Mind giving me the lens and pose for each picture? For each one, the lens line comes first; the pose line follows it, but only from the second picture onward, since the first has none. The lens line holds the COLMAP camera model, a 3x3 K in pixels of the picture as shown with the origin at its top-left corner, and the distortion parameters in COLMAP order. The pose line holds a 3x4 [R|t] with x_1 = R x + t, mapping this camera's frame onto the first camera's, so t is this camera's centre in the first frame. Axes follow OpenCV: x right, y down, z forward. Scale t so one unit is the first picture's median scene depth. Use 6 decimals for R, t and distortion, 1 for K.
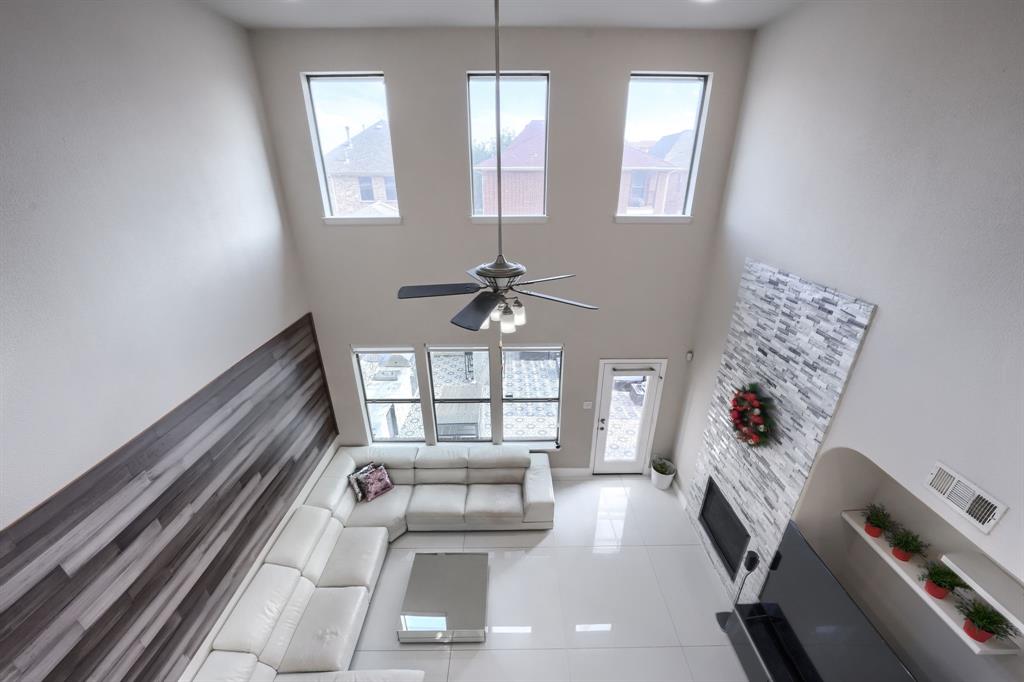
lens RADIAL K [[389.0, 0, 512.5], [0, 389.0, 343.2], [0, 0, 1]] dist [0.002888, 0.001731]
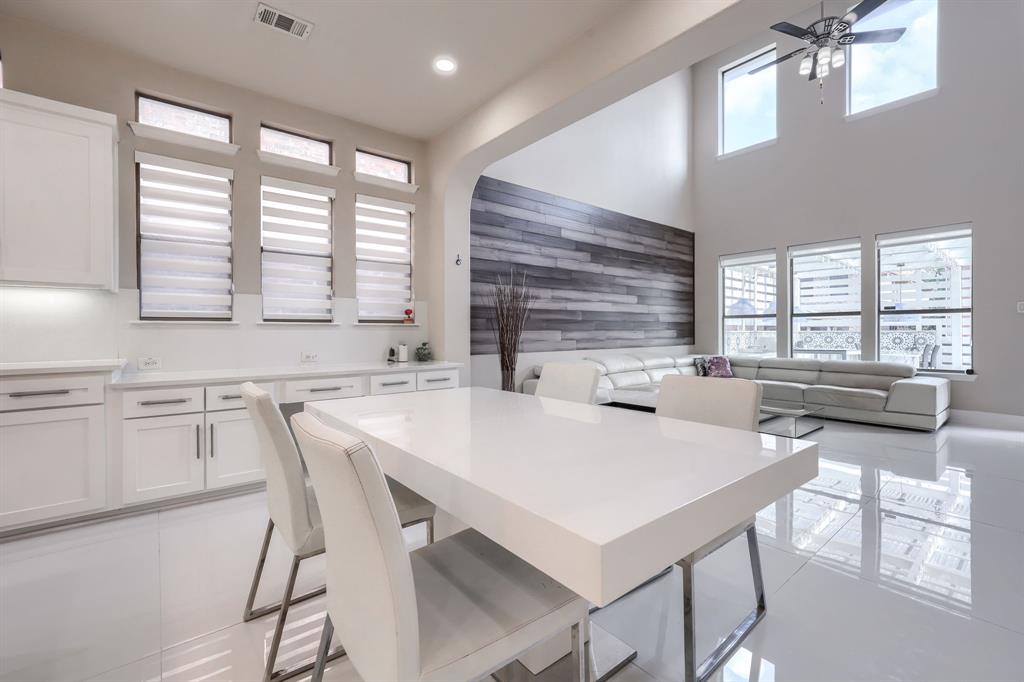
lens RADIAL K [[441.6, 0, 512.9], [0, 441.6, 333.9], [0, 0, 1]] dist [-0.010020, 0.001378]
pose [[0.627493, -0.004800, -0.778608, 0.244096], [-0.317774, 0.911331, -0.261718, 0.769310], [0.710825, 0.411647, 0.570328, -0.142436]]
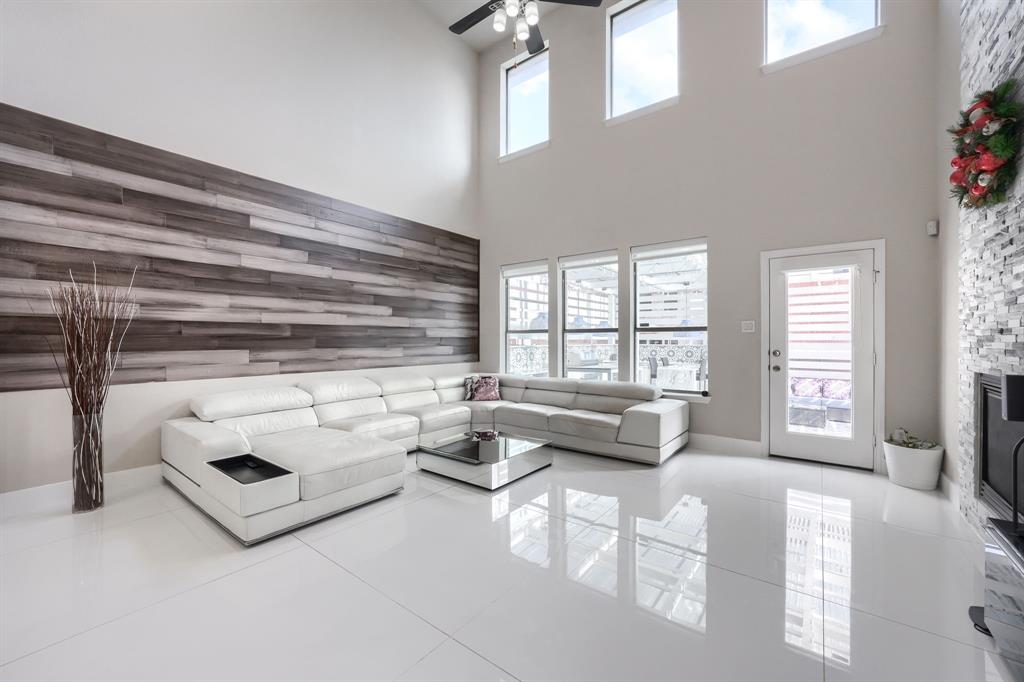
lens RADIAL K [[410.1, 0, 517.5], [0, 410.1, 336.8], [0, 0, 1]] dist [0.000013, 0.000676]
pose [[0.792479, -0.011089, -0.609798, 0.334008], [-0.249456, 0.906485, -0.340671, 0.564976], [0.556551, 0.422093, 0.715604, 0.256711]]
